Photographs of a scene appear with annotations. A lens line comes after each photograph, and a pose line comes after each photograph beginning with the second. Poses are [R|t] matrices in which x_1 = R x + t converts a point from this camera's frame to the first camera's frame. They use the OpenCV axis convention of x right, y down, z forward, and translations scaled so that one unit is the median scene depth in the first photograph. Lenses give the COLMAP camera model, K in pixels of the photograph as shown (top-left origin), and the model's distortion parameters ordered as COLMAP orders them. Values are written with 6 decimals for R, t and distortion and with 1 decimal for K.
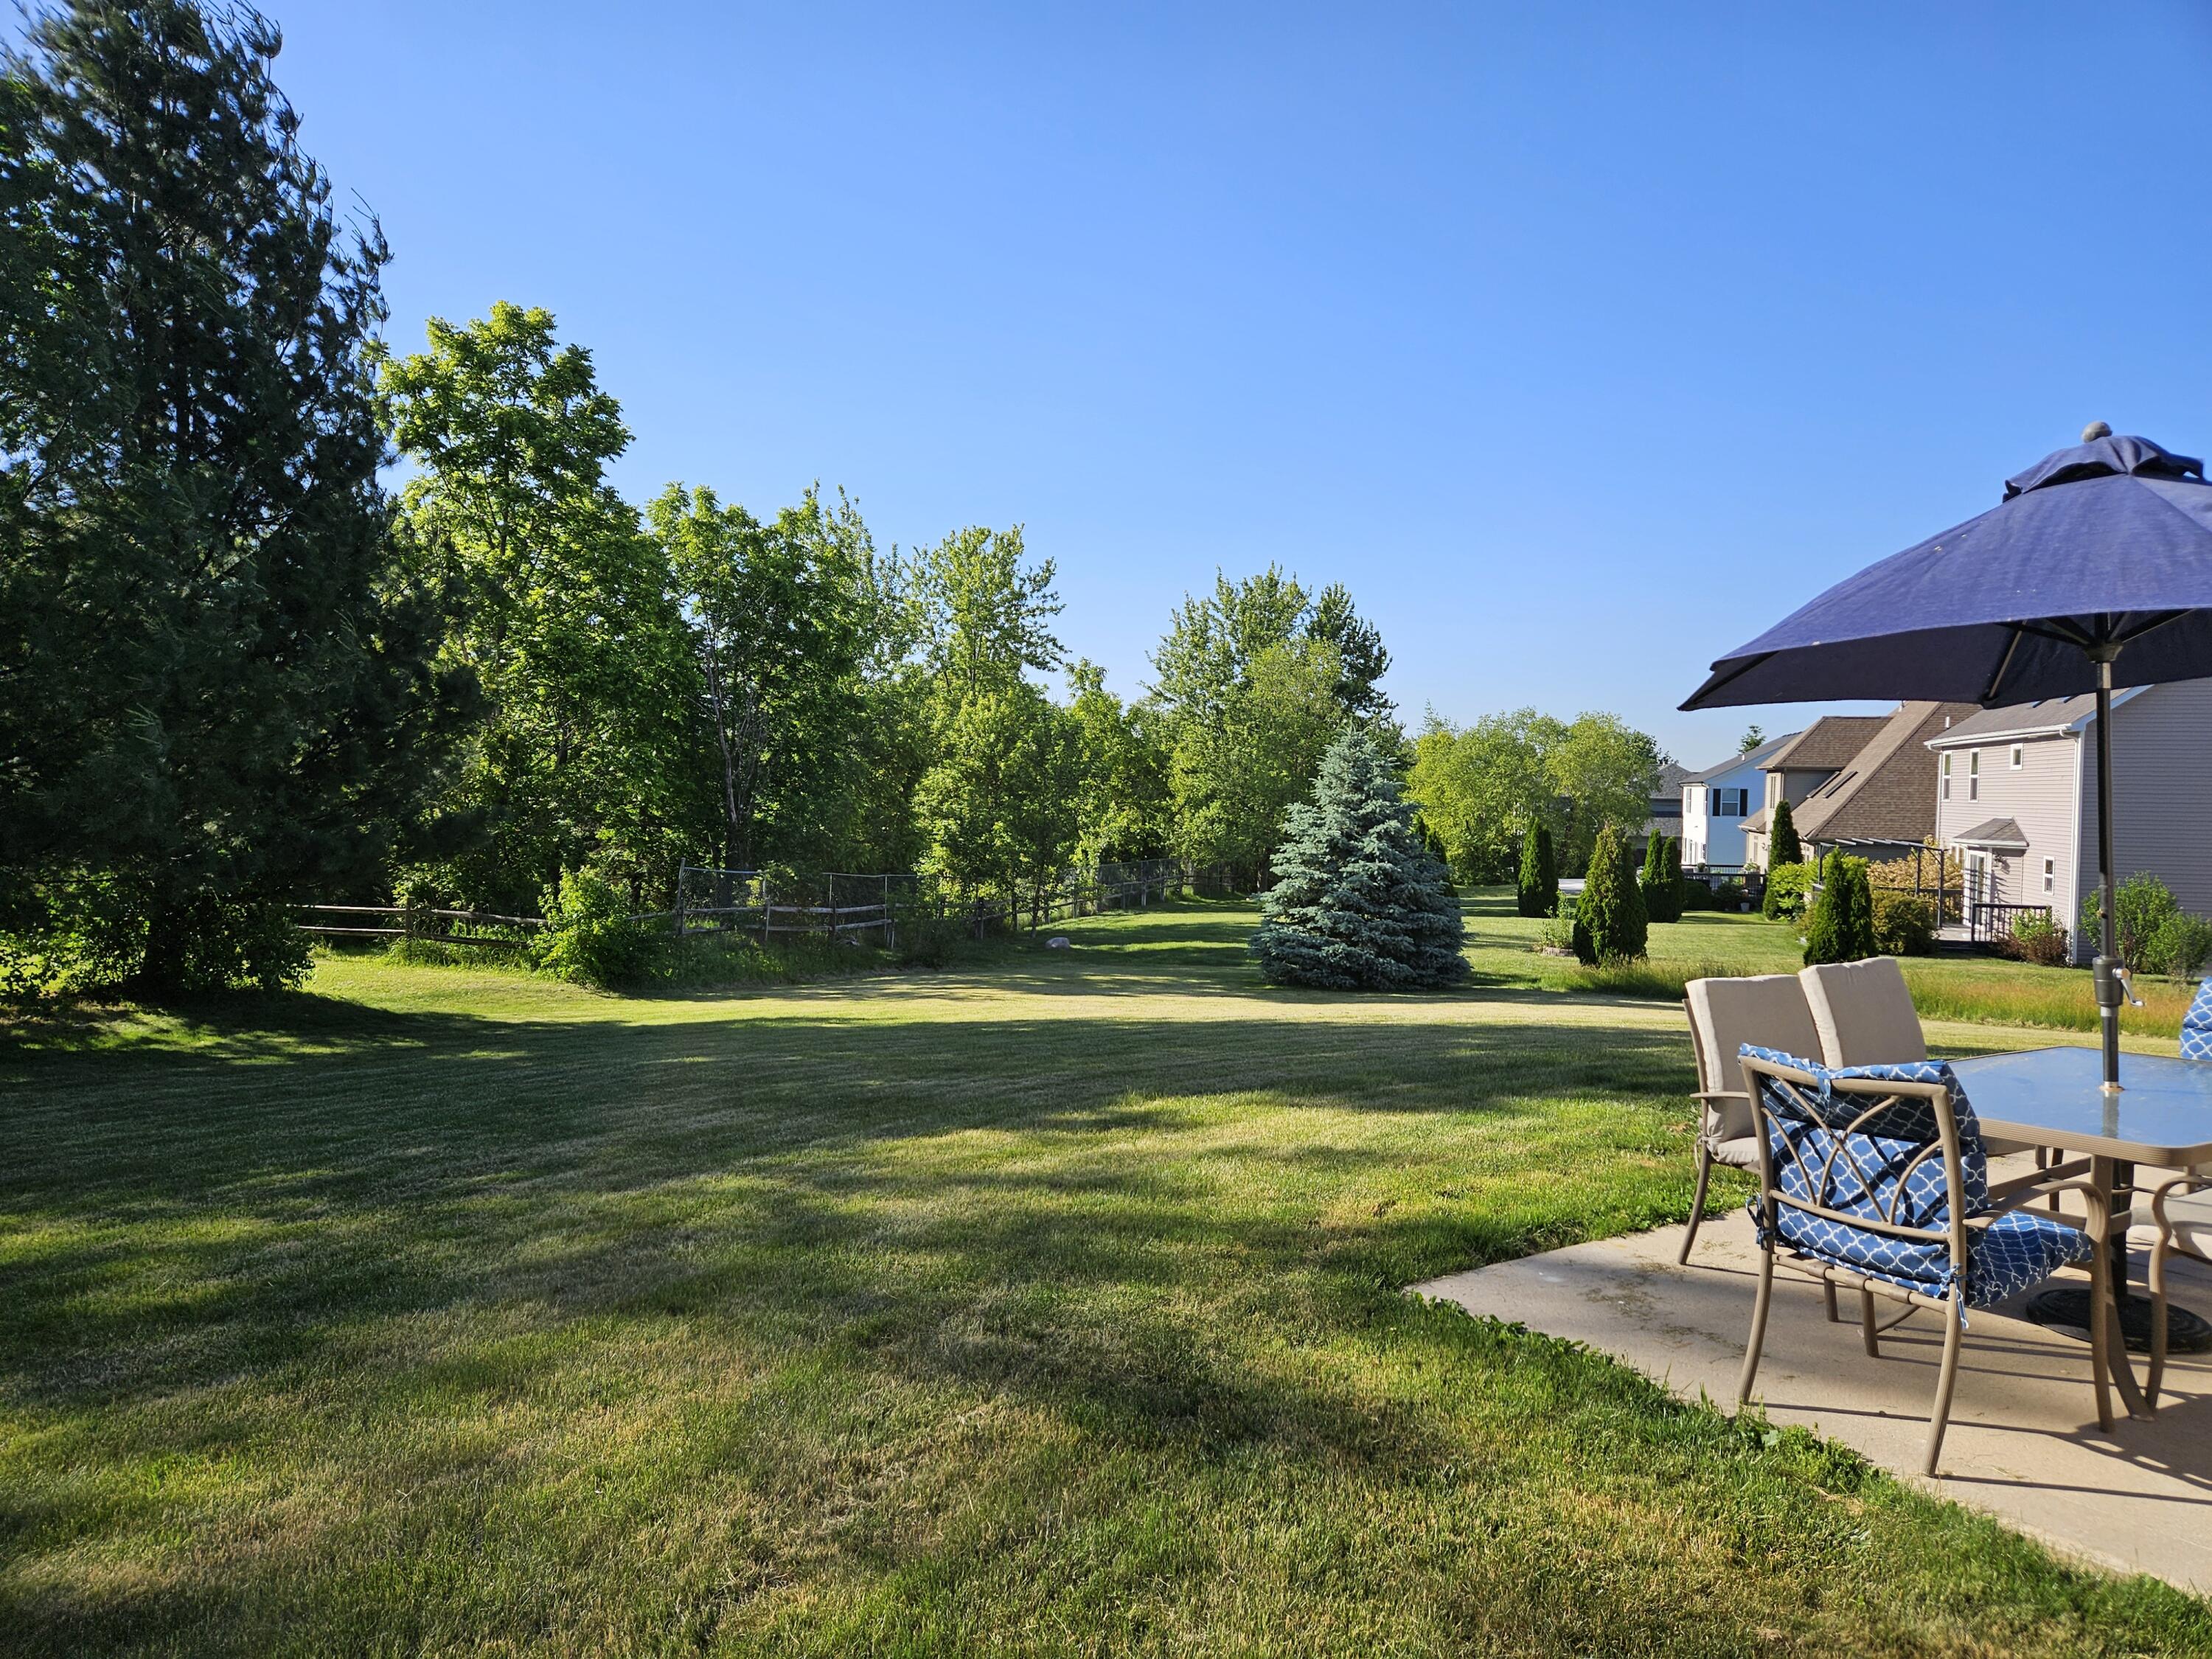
lens RADIAL K [[1475.8, 0, 1120.7], [0, 1475.8, 824.6], [0, 0, 1]] dist [0.080862, -0.068147]
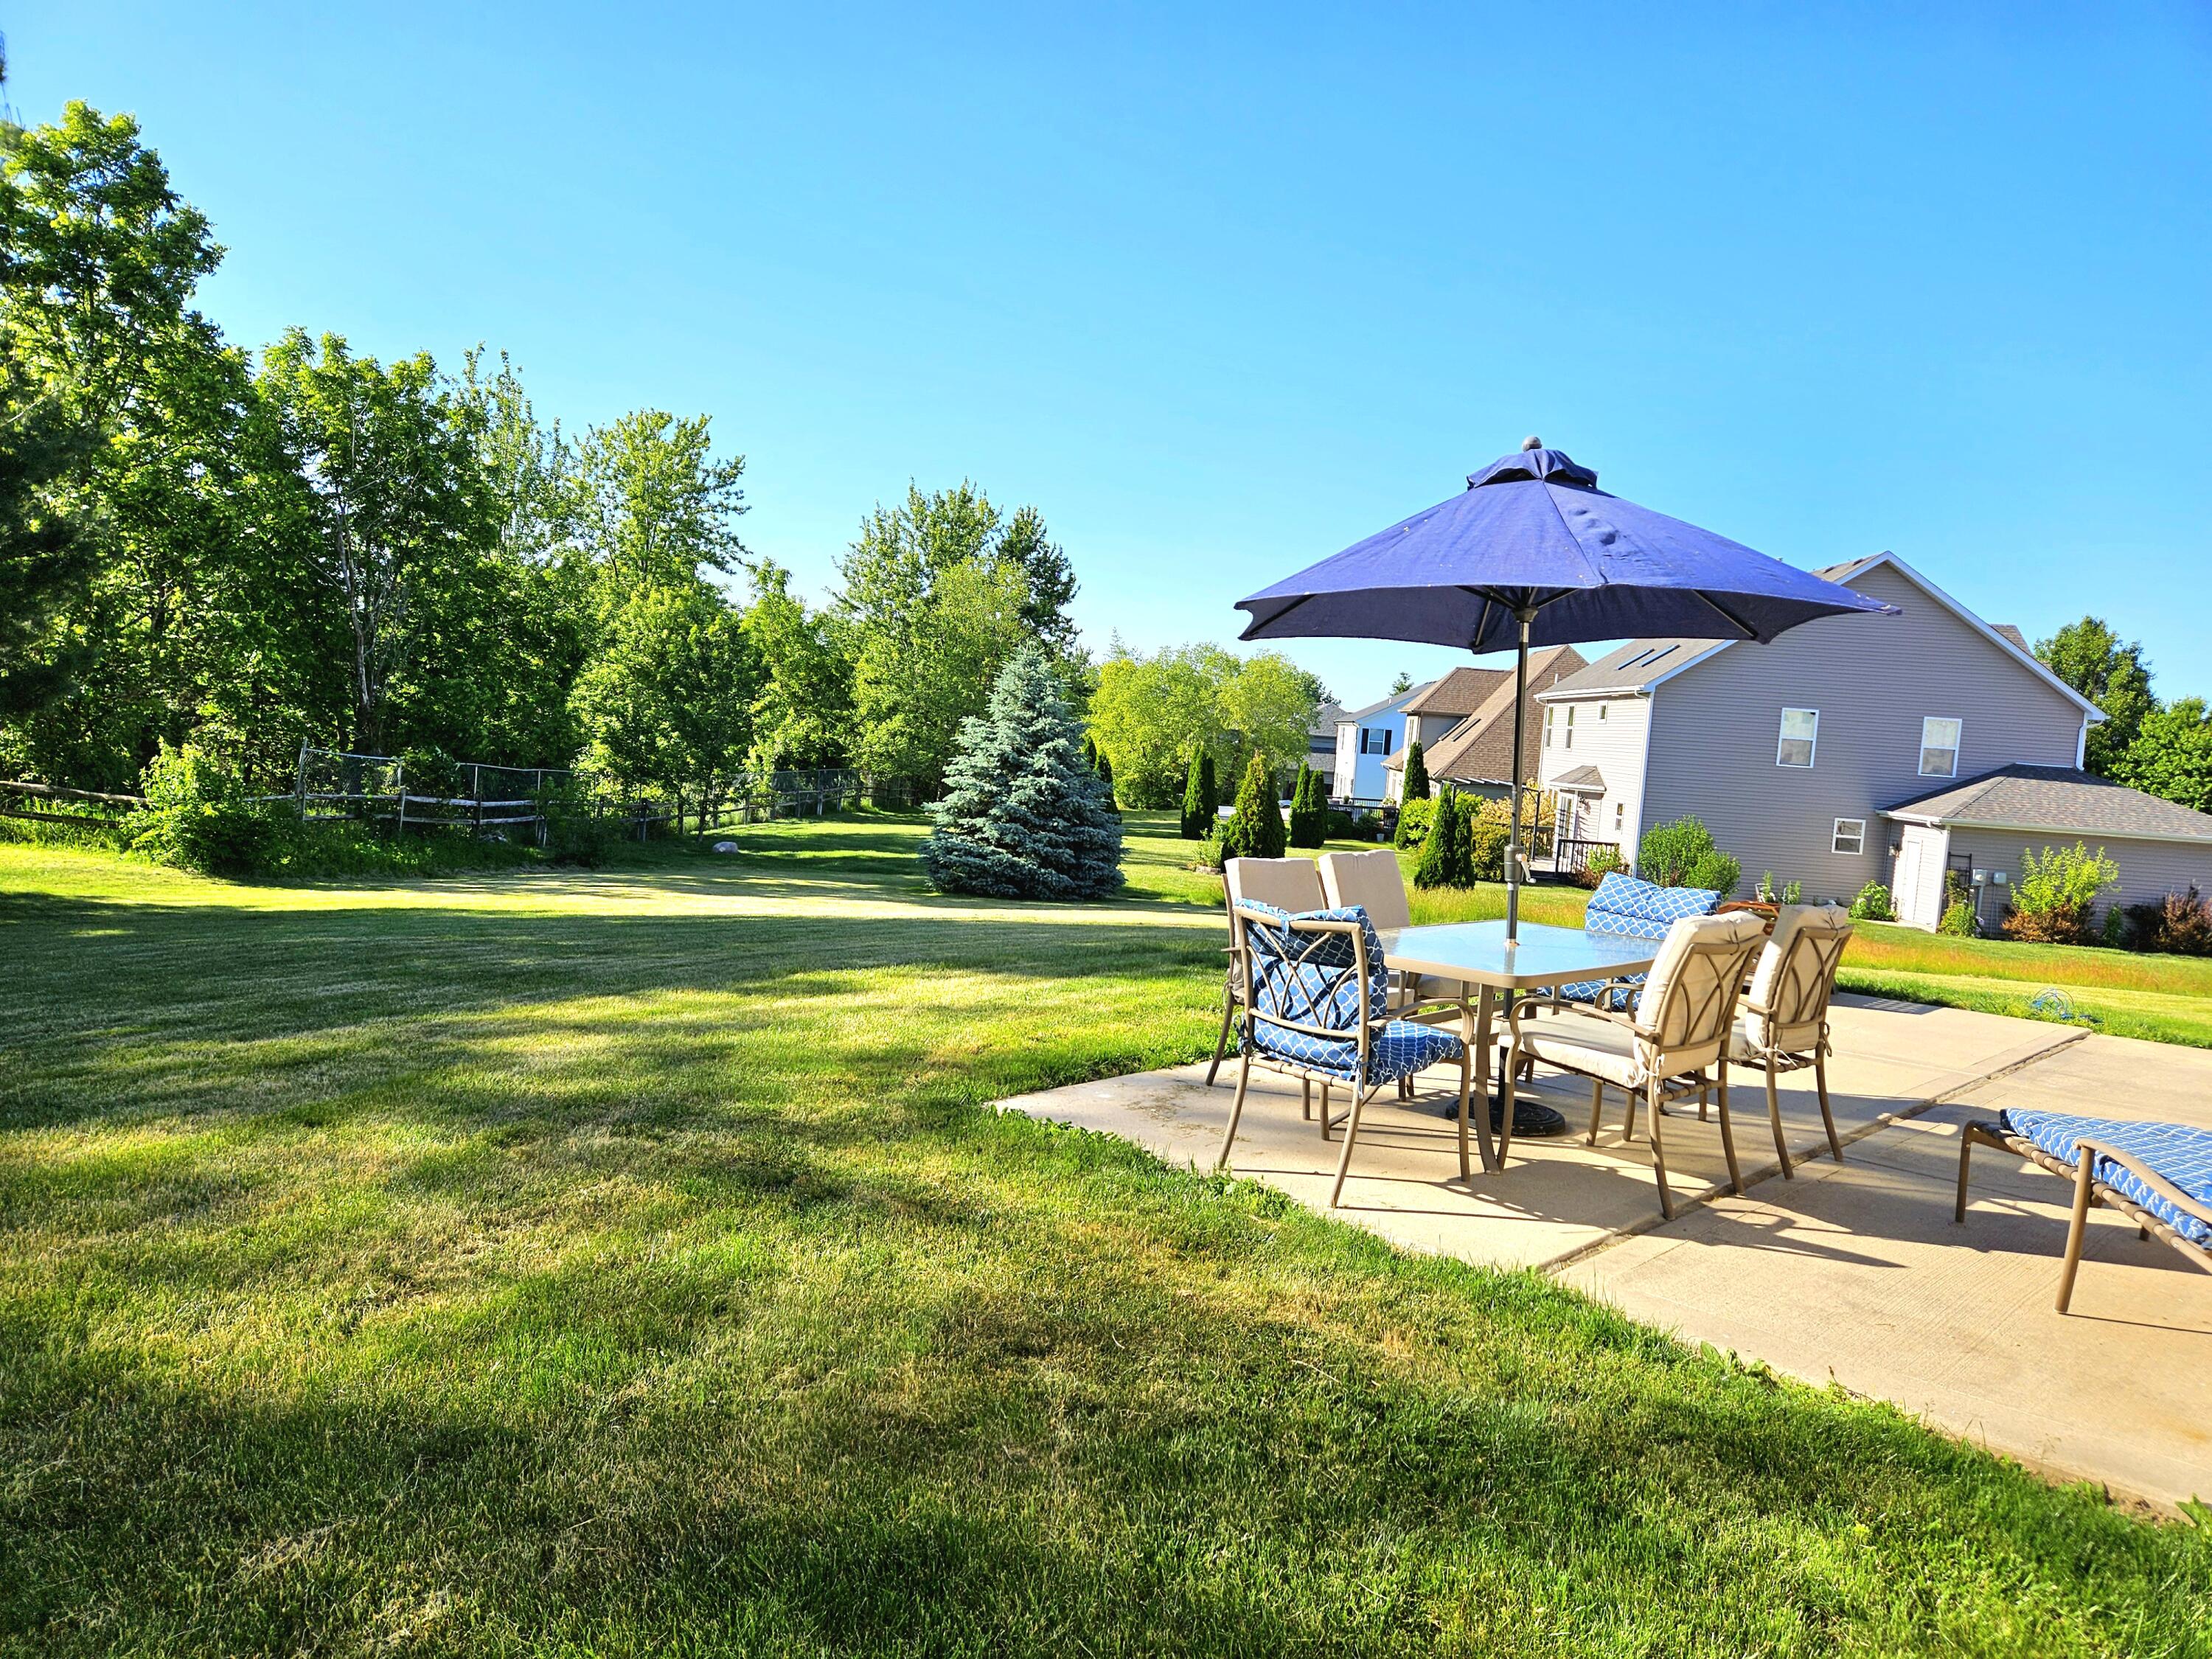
lens RADIAL K [[1475.8, 0, 1134.2], [0, 1475.8, 818.1], [0, 0, 1]] dist [0.080862, -0.068147]
pose [[0.974690, 0.039663, 0.220012, 0.006447], [-0.050742, 0.997700, 0.044933, 0.003629], [-0.217724, -0.054960, 0.974462, -0.033160]]
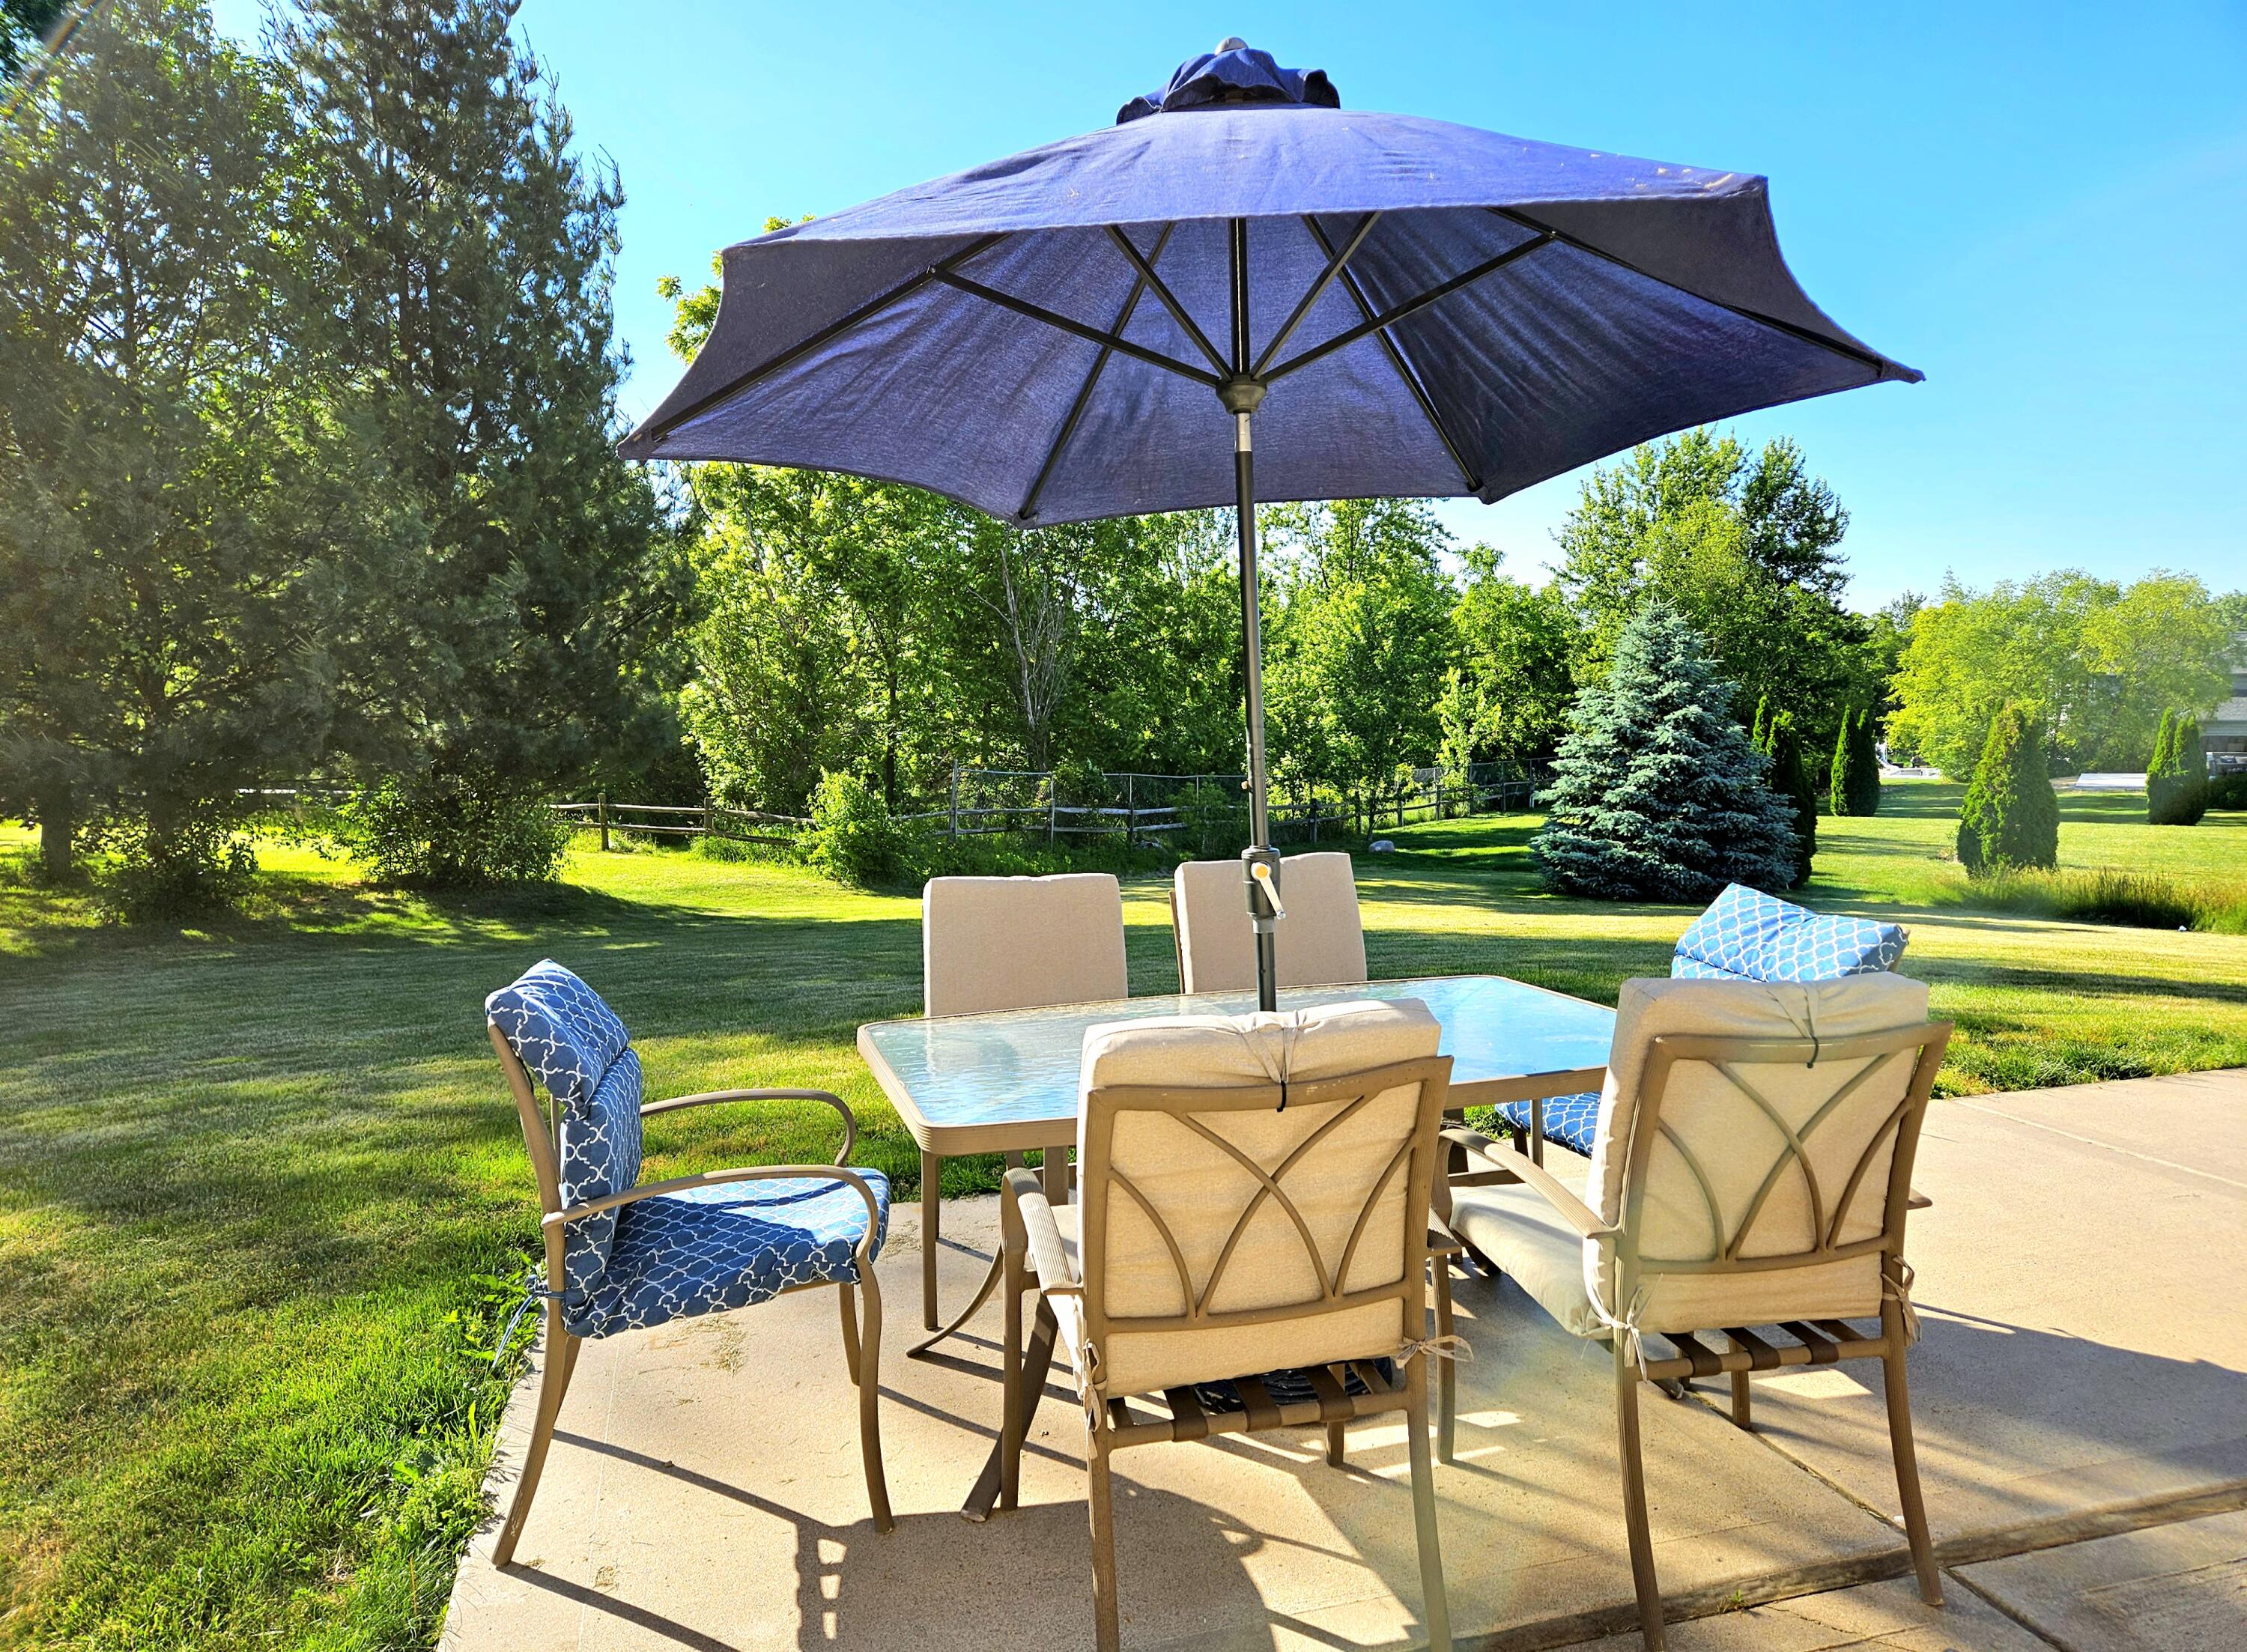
lens RADIAL K [[1499.3, 0, 1086.0], [0, 1499.3, 816.8], [0, 0, 1]] dist [0.031839, 0.002043]
pose [[0.945559, -0.000935, -0.325449, 0.135083], [0.020371, 0.998205, 0.056319, 0.005417], [0.324812, -0.059883, 0.943881, 0.055556]]
